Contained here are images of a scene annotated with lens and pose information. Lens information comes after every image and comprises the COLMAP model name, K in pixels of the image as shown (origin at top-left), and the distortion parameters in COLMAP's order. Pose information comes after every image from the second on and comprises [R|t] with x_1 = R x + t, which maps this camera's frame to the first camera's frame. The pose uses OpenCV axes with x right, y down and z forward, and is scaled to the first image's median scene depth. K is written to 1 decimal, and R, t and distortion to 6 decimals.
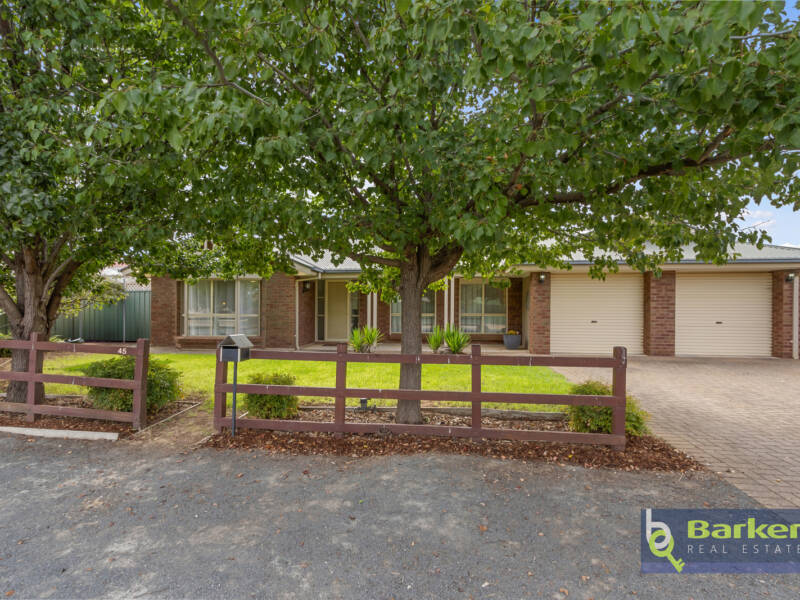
lens RADIAL K [[416.7, 0, 400.6], [0, 416.7, 301.8], [0, 0, 1]] dist [0.004938, -0.001757]
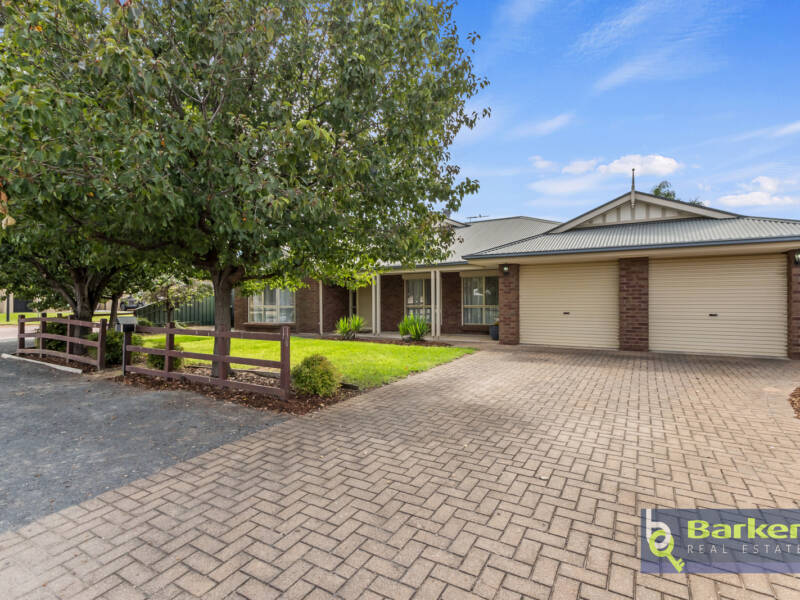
lens RADIAL K [[416.7, 0, 395.8], [0, 416.7, 297.4], [0, 0, 1]] dist [0.004938, -0.001757]
pose [[0.916902, -0.009250, -0.399005, 0.516648], [0.011469, 0.999929, 0.003172, 0.003862], [0.398948, -0.007485, 0.916943, -0.046944]]
